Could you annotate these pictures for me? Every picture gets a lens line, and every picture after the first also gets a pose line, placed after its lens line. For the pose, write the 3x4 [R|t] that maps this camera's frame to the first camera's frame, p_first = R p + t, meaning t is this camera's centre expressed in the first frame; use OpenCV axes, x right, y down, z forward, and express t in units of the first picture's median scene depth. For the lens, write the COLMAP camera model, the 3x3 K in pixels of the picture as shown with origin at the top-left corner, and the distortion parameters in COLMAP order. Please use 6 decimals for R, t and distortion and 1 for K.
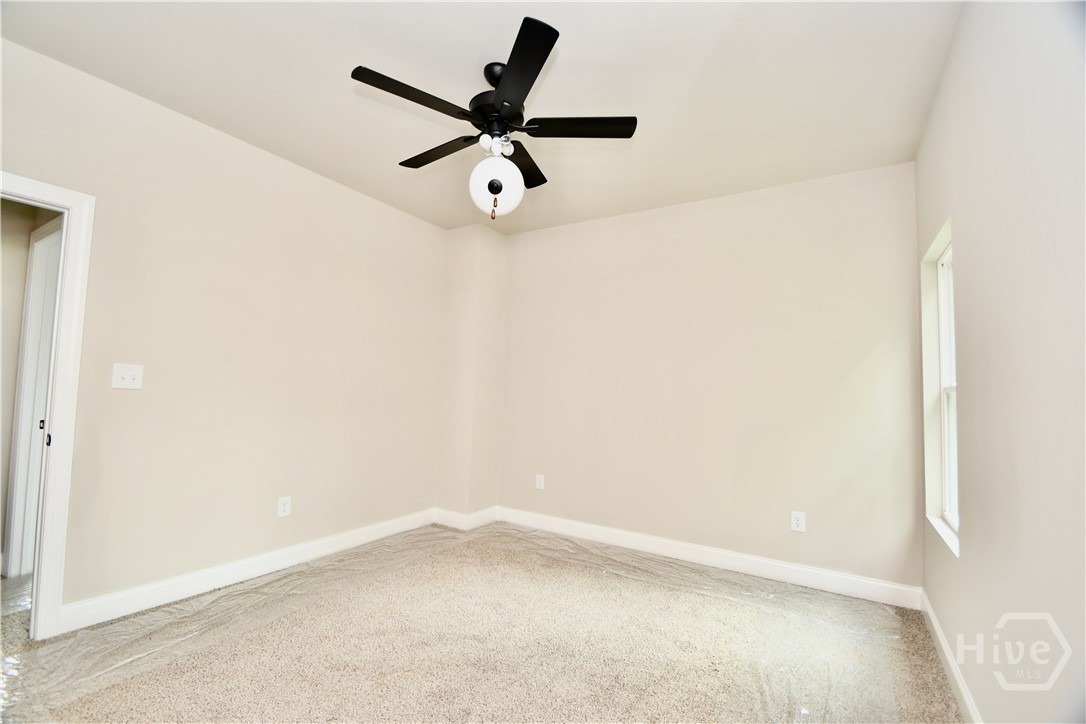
lens RADIAL K [[476.2, 0, 543.0], [0, 476.2, 362.0], [0, 0, 1]] dist [-0.001855, -0.000698]
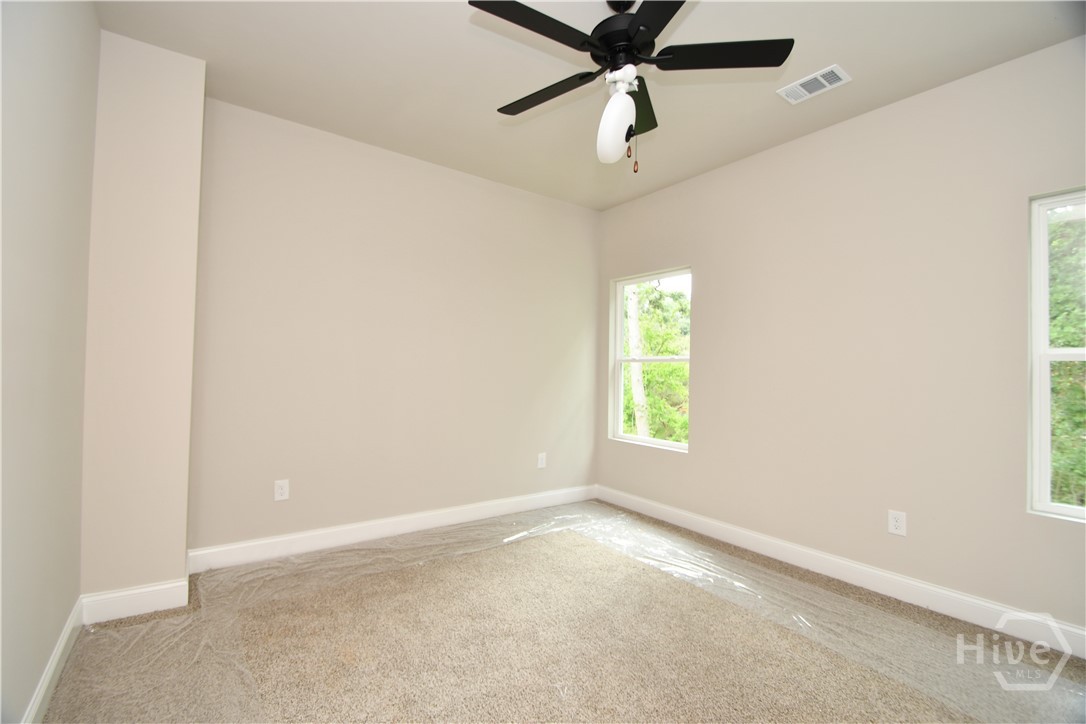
lens RADIAL K [[476.2, 0, 543.0], [0, 476.2, 362.0], [0, 0, 1]] dist [-0.001855, -0.000698]
pose [[0.358761, 0.001266, 0.933429, -0.599190], [-0.067016, 0.997453, 0.024404, 0.029570], [-0.931021, -0.071310, 0.357932, 0.483742]]
